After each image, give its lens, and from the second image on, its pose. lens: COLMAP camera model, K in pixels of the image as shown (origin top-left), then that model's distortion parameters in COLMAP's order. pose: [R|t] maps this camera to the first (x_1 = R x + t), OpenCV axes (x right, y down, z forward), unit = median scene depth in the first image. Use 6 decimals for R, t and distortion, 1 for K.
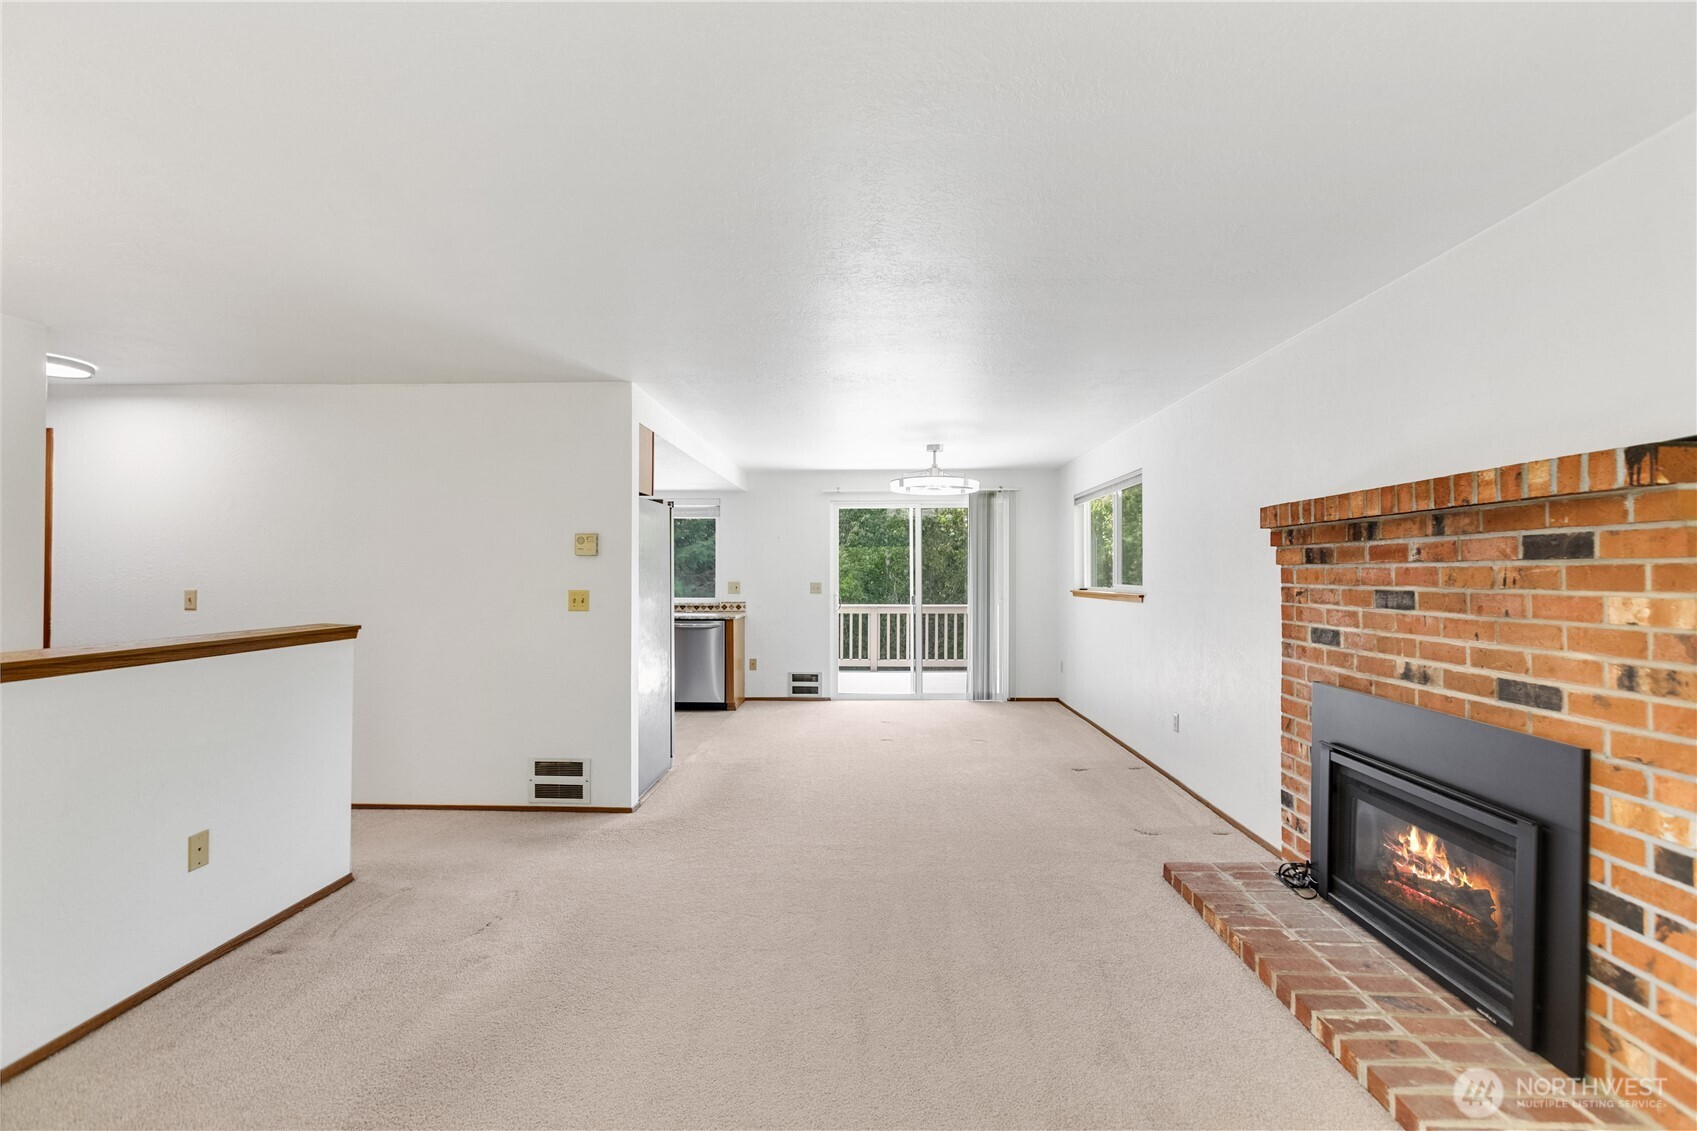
lens RADIAL K [[767.3, 0, 848.5], [0, 767.3, 565.5], [0, 0, 1]] dist [0.000240, 0.000228]
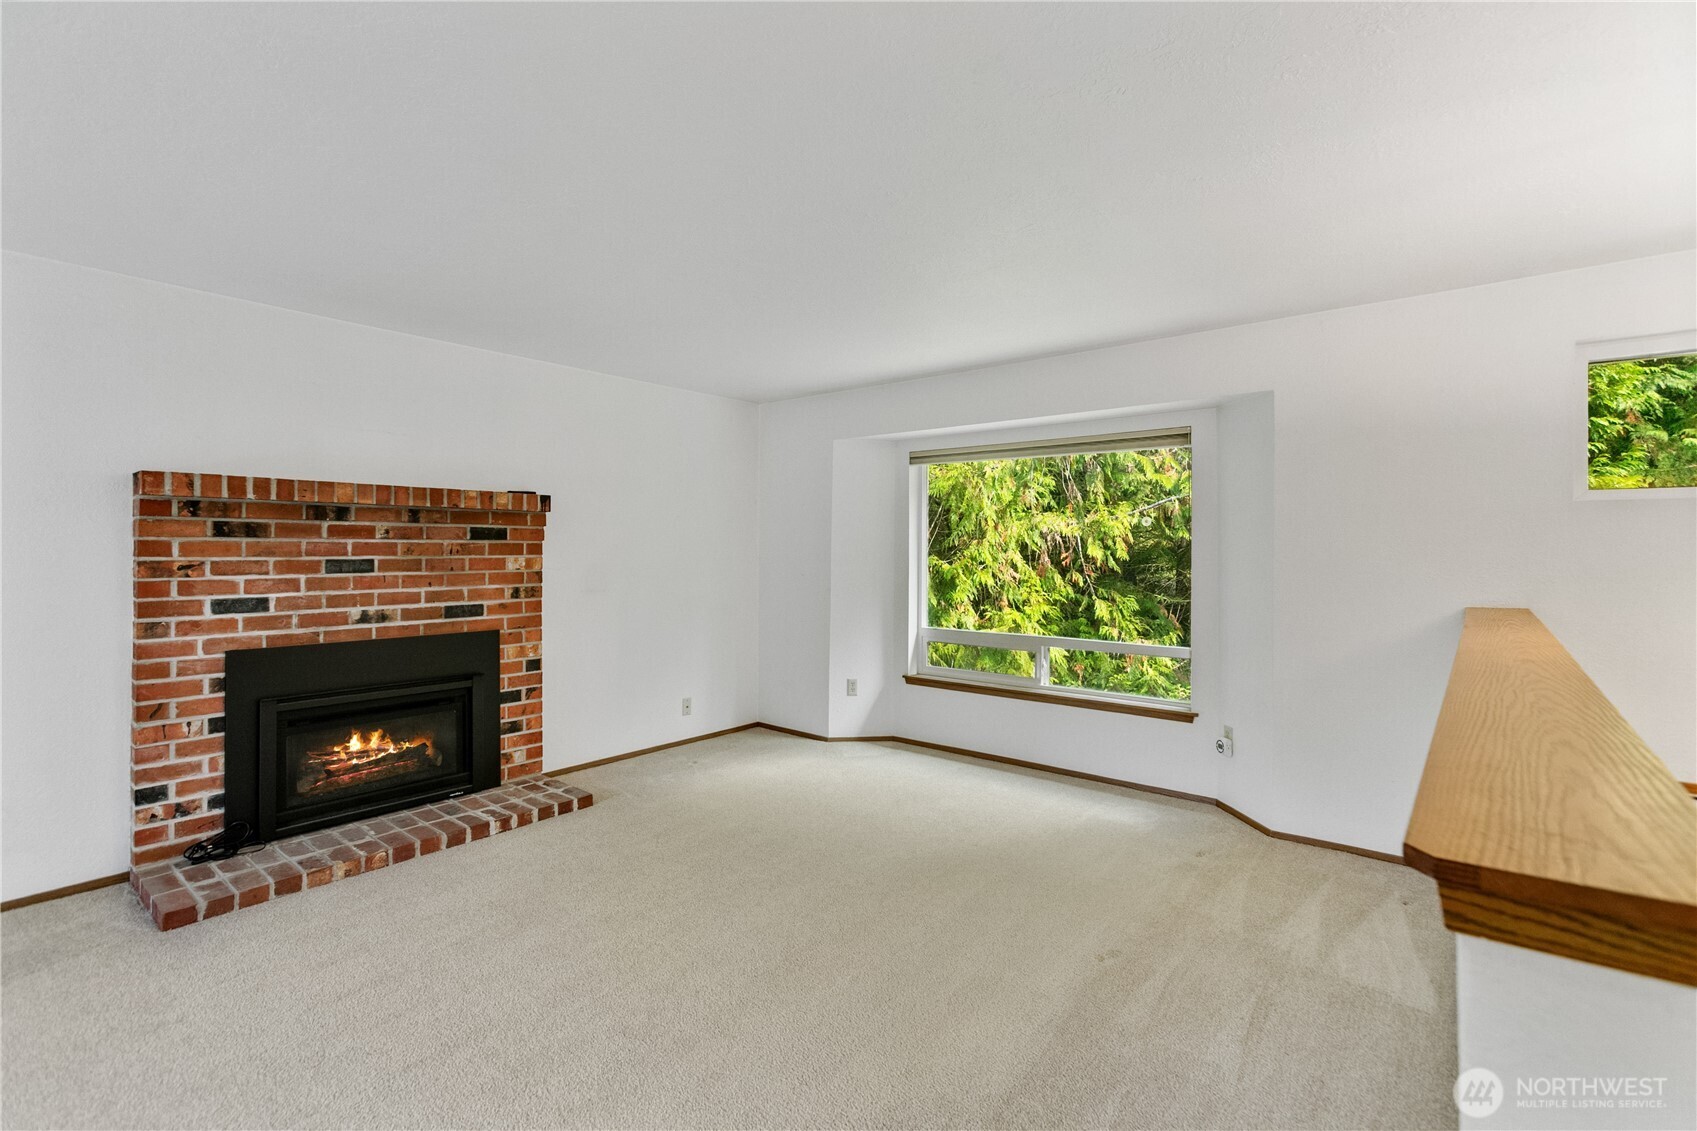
lens RADIAL K [[755.7, 0, 854.2], [0, 755.7, 562.0], [0, 0, 1]] dist [-0.004227, 0.000653]
pose [[-0.808593, -0.007482, 0.588320, -0.894391], [-0.004883, 0.999970, 0.006006, 0.028550], [-0.588348, 0.001984, -0.808606, 1.767057]]
